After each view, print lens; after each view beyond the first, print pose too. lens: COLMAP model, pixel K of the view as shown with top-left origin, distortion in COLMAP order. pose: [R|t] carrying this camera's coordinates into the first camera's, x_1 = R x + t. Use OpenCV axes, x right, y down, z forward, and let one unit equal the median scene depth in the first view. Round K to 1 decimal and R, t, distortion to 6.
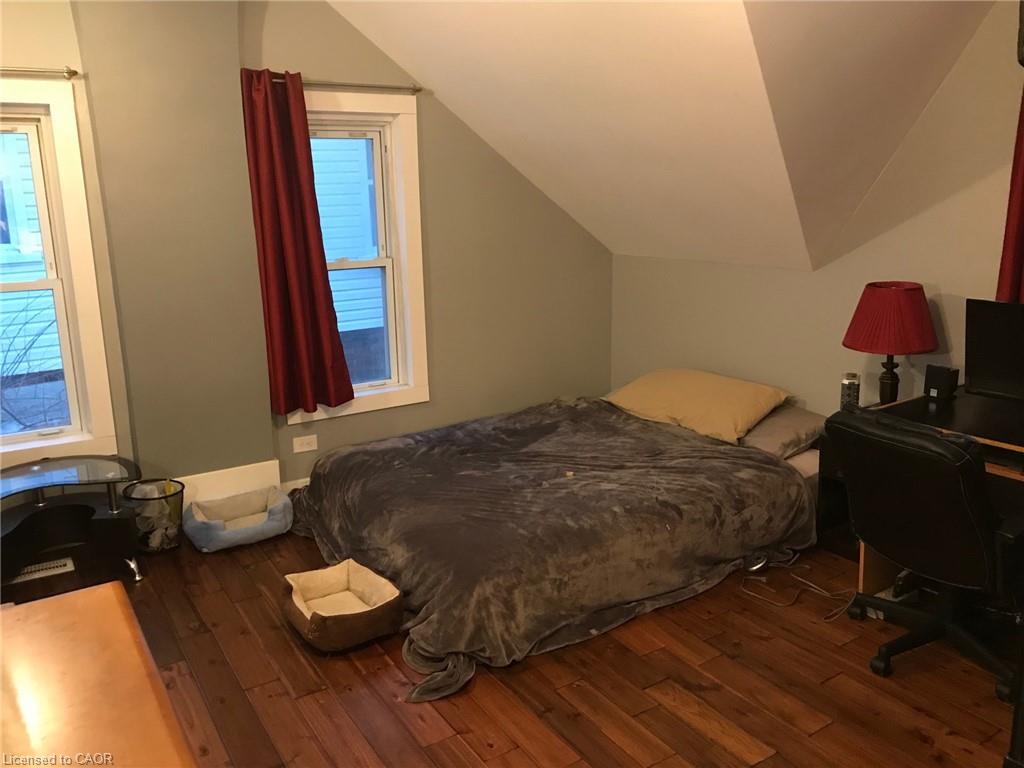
lens RADIAL K [[797.7, 0, 512.0], [0, 797.7, 384.0], [0, 0, 1]] dist [-0.205848, 0.198739]
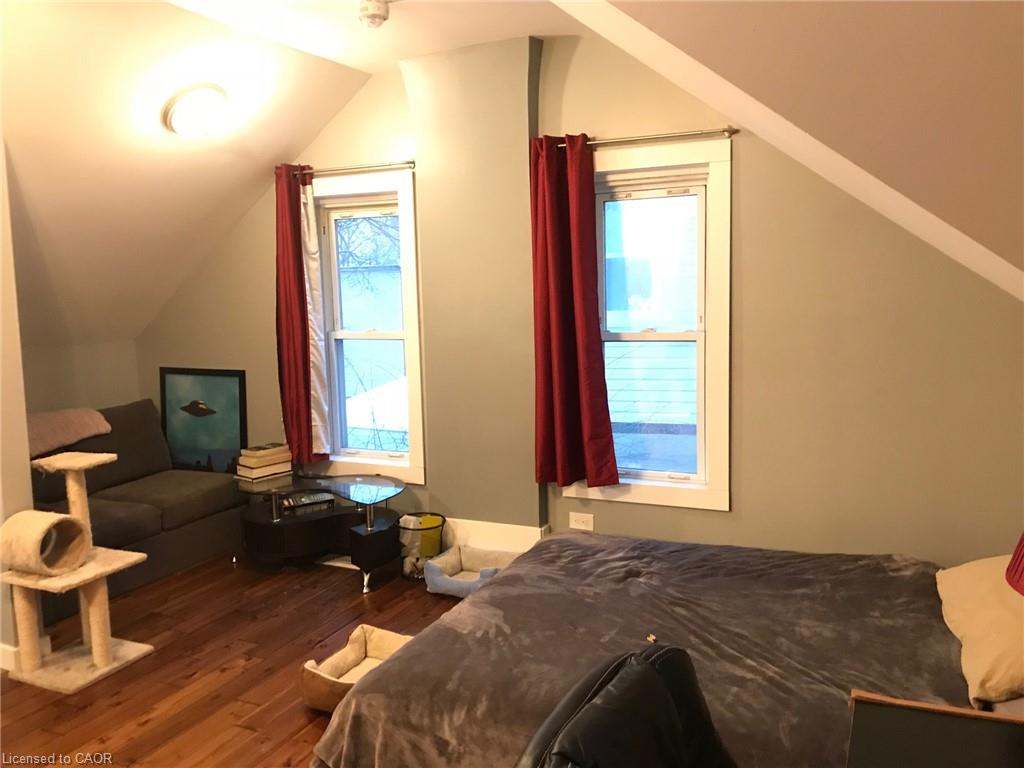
lens RADIAL K [[831.6, 0, 512.0], [0, 831.6, 384.0], [0, 0, 1]] dist [0.098041, -0.243717]
pose [[0.533798, 0.110277, -0.838390, 0.551735], [-0.170640, 0.985111, 0.020930, -0.099434], [0.828216, 0.131890, 0.544668, 0.376955]]
